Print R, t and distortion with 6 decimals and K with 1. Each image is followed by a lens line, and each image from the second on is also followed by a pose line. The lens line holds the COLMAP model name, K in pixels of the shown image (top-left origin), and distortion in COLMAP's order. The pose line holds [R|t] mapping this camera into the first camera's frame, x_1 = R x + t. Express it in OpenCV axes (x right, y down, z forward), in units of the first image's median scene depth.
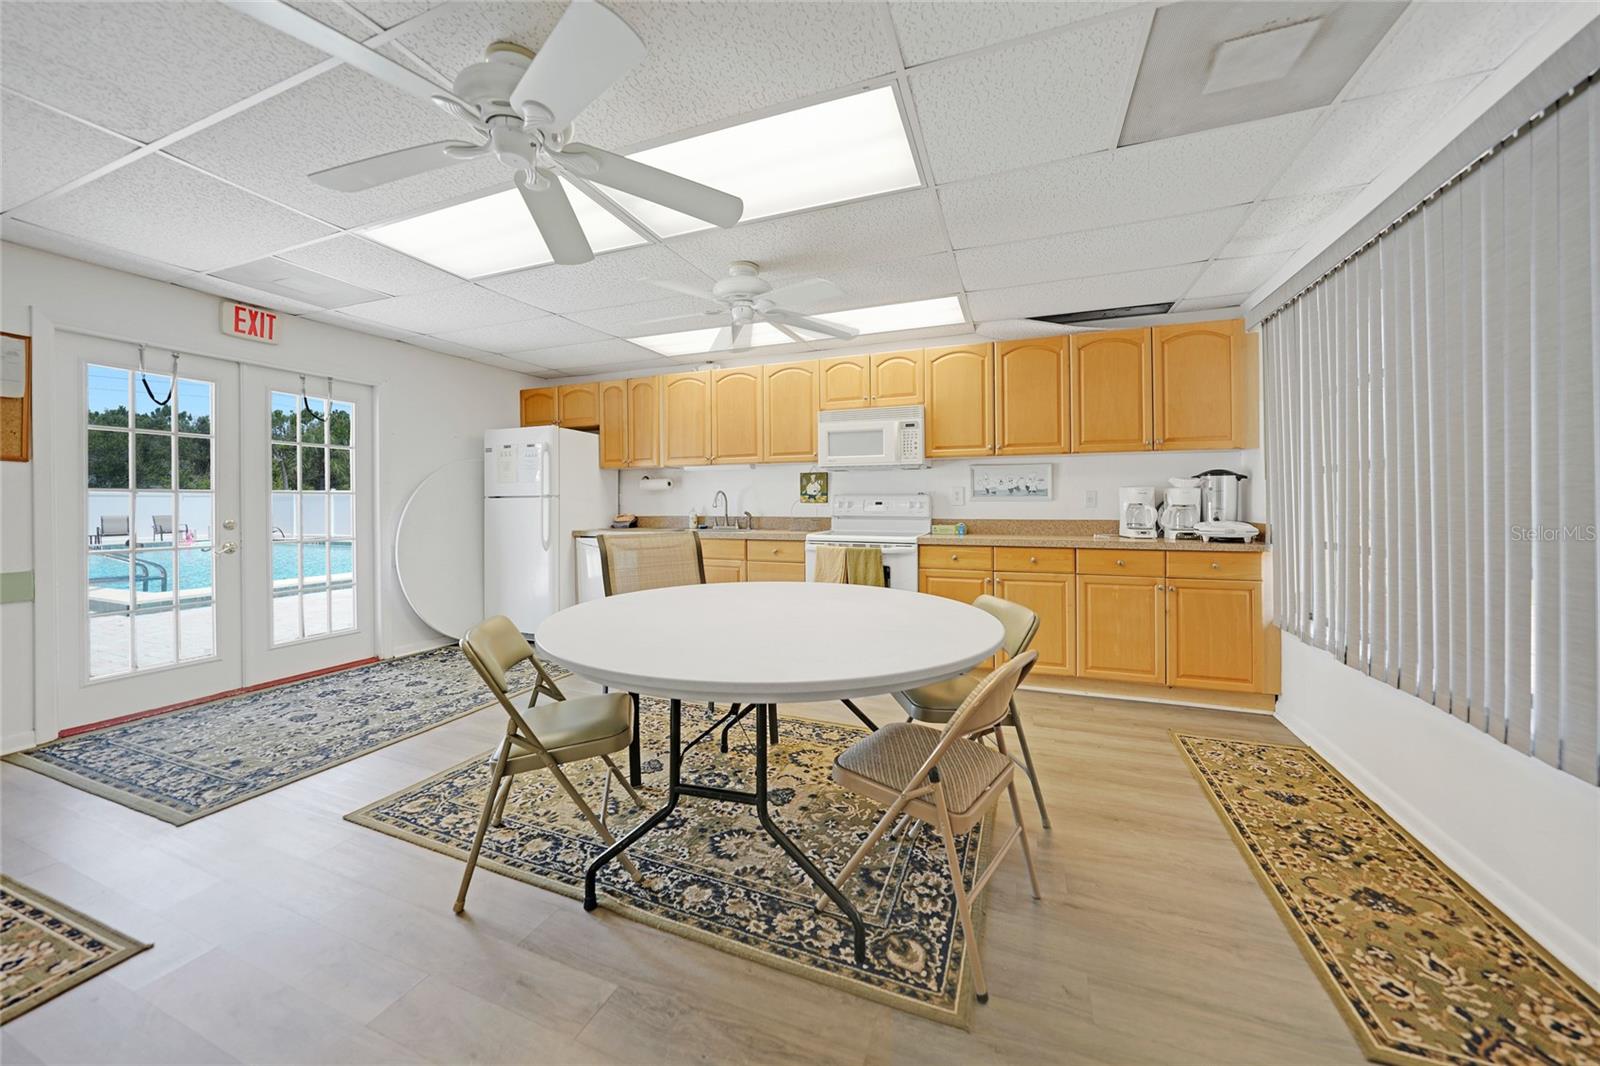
lens RADIAL K [[573.6, 0, 800.1], [0, 573.6, 498.2], [0, 0, 1]] dist [-0.029525, 0.006757]
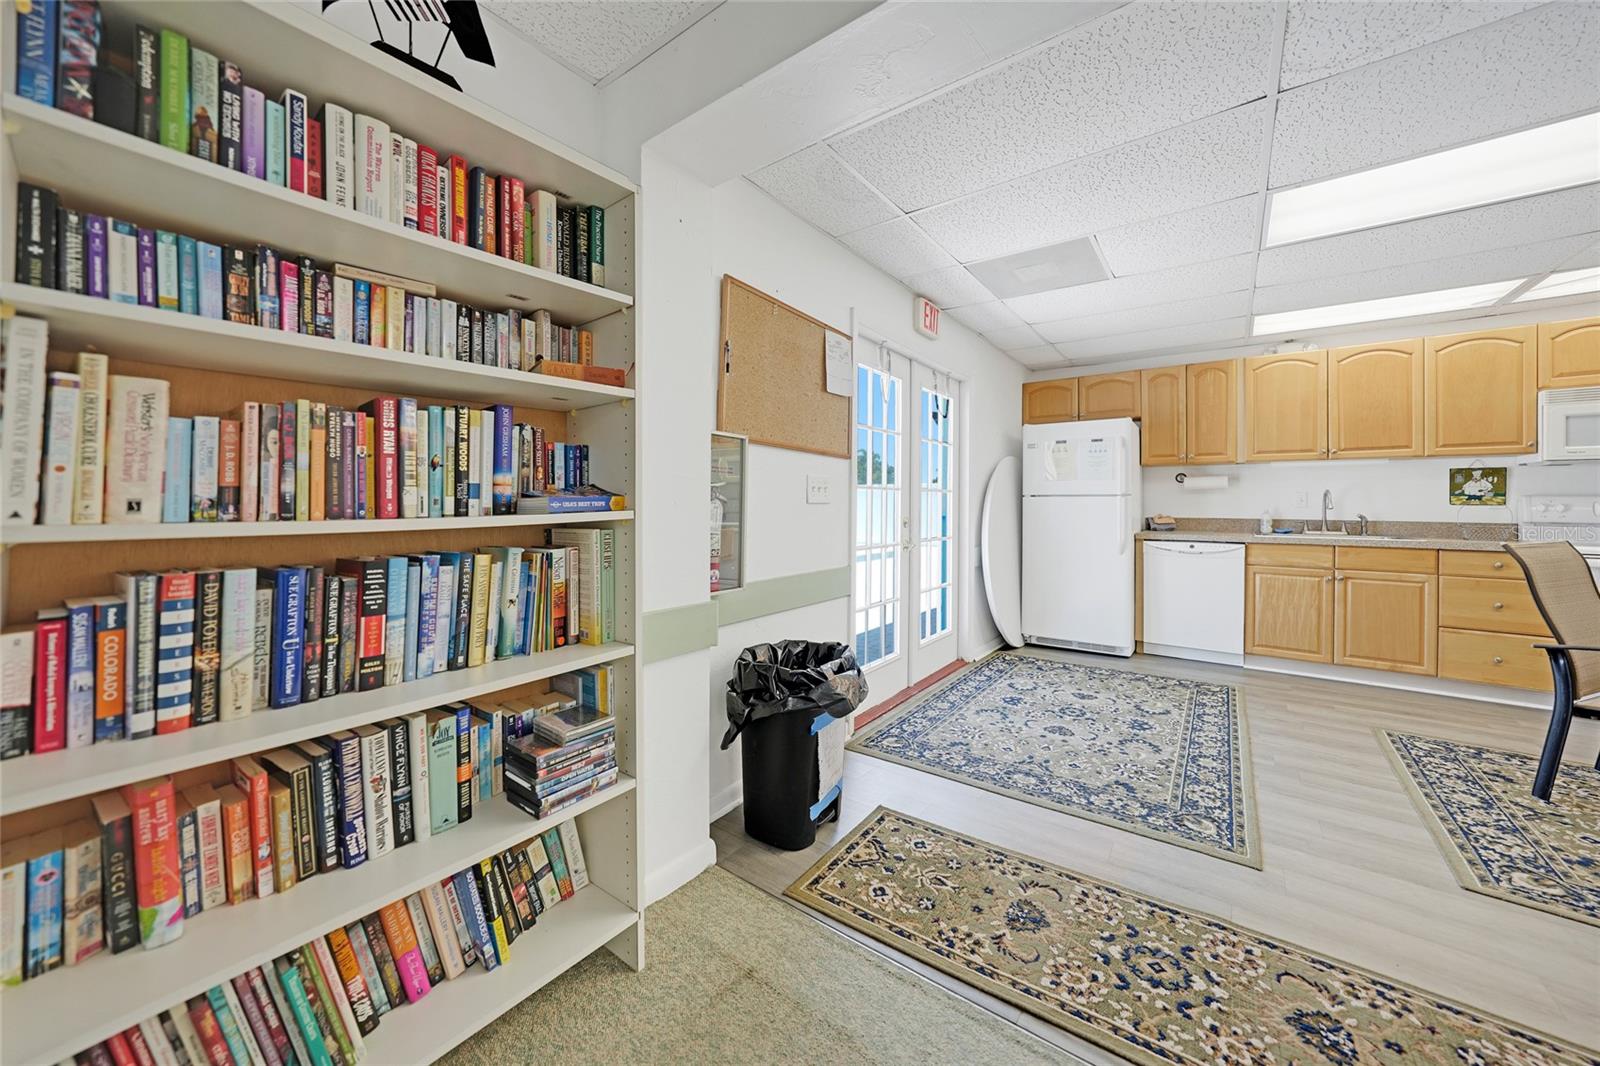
lens RADIAL K [[573.6, 0, 800.1], [0, 573.6, 498.2], [0, 0, 1]] dist [-0.029525, 0.006757]
pose [[0.961472, 0.006986, -0.274813, -0.757174], [-0.006000, 0.999972, 0.004431, 0.000550], [0.274837, -0.002612, 0.961487, -0.023698]]
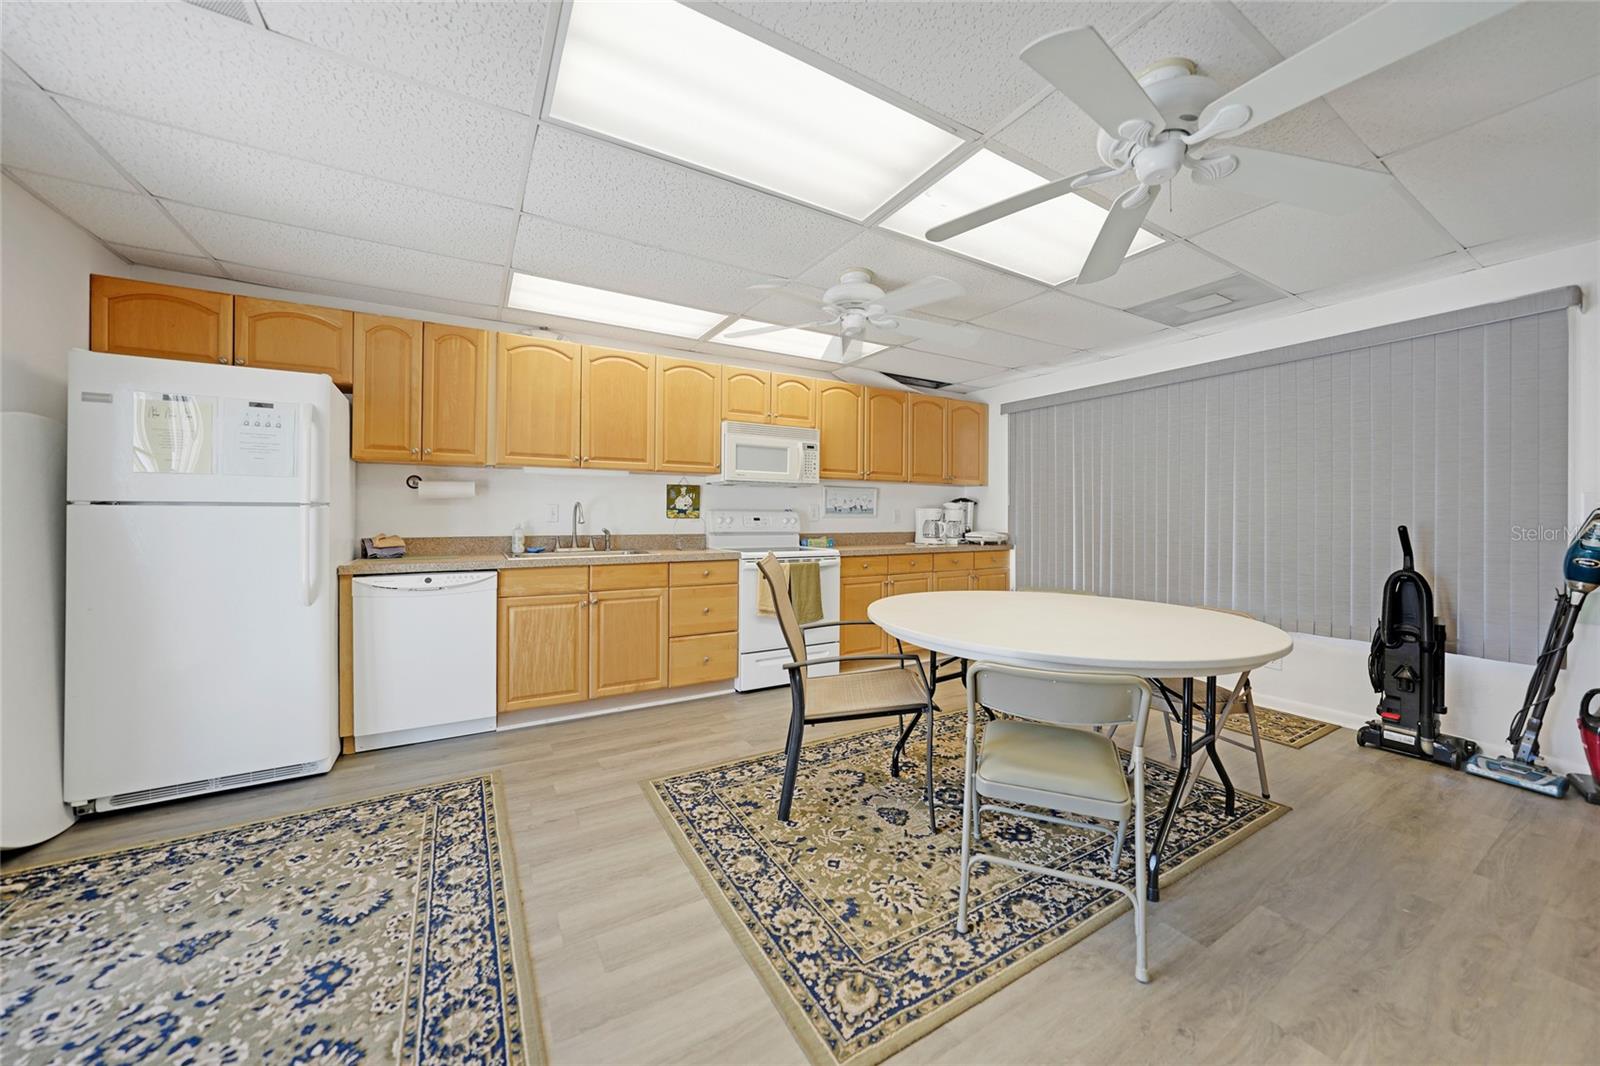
lens RADIAL K [[564.3, 0, 798.7], [0, 564.3, 514.9], [0, 0, 1]] dist [-0.031035, 0.006310]
pose [[0.615847, 0.008254, 0.787822, -0.627186], [-0.013036, 0.999915, -0.000286, 0.000666], [-0.787758, -0.010094, 0.615903, 0.344275]]
